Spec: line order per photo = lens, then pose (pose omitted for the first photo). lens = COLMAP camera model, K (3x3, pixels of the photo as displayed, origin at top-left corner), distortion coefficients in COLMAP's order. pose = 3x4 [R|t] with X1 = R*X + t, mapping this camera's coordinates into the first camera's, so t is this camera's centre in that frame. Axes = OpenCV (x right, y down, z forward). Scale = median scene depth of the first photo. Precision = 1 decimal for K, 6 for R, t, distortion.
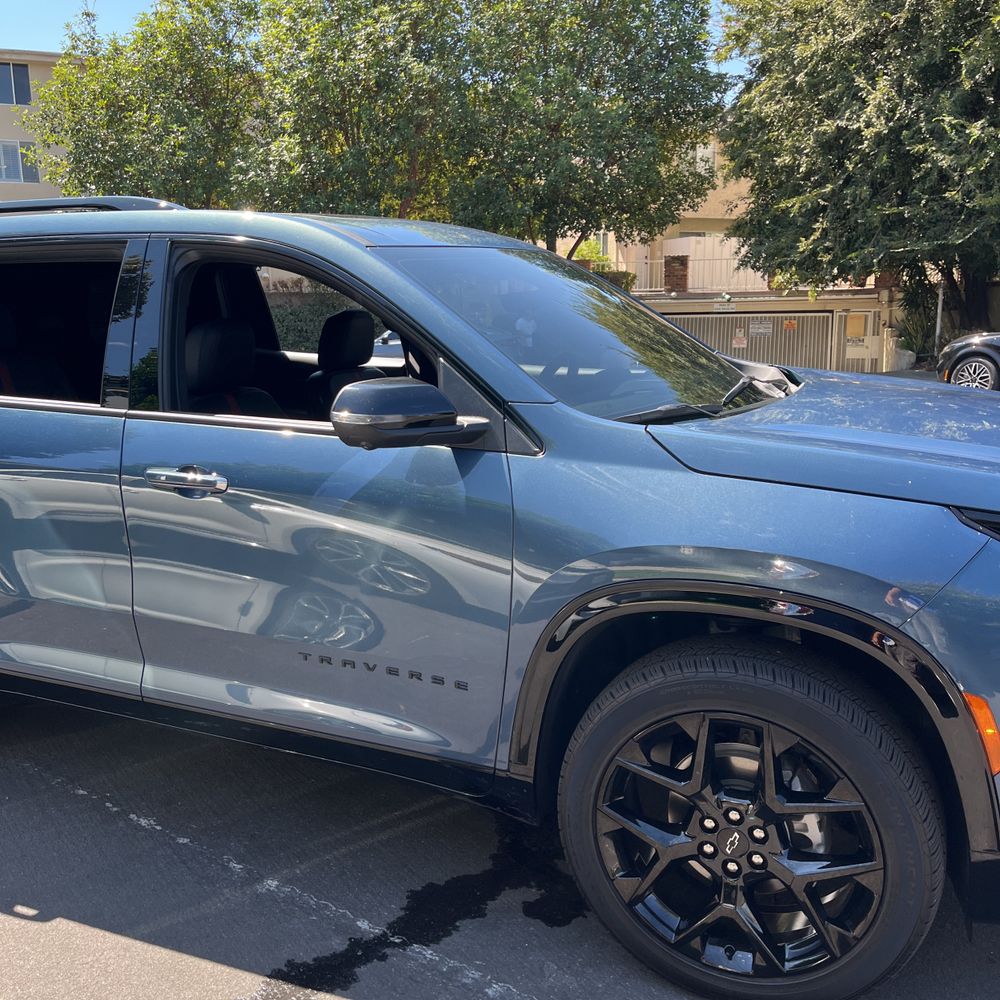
lens RADIAL K [[1022.1, 0, 491.4], [0, 1022.1, 498.5], [0, 0, 1]] dist [0.031088, -0.012358]
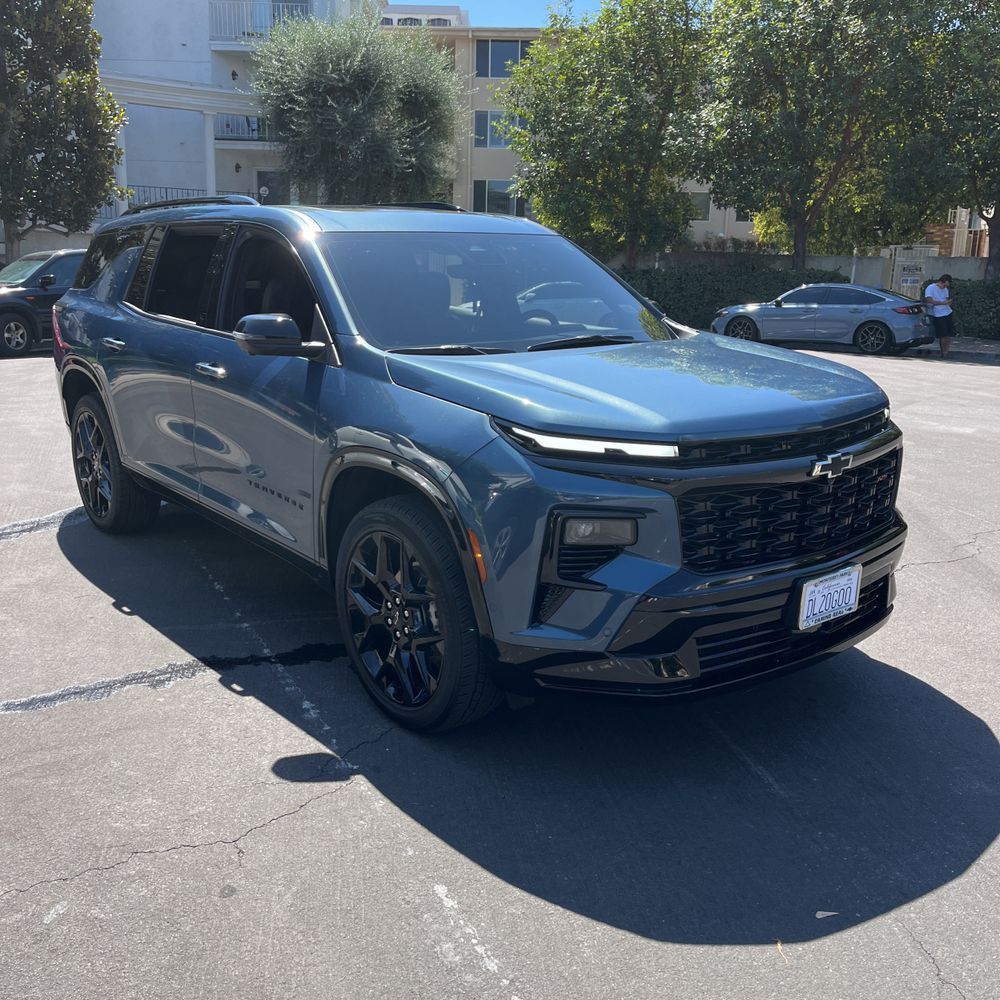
lens RADIAL K [[1022.1, 0, 491.4], [0, 1022.1, 498.5], [0, 0, 1]] dist [0.031088, -0.012358]
pose [[0.890161, 0.134164, -0.435447, 0.102476], [-0.116427, 0.990916, 0.067302, 0.001669], [0.440521, -0.009212, 0.897695, -0.038047]]
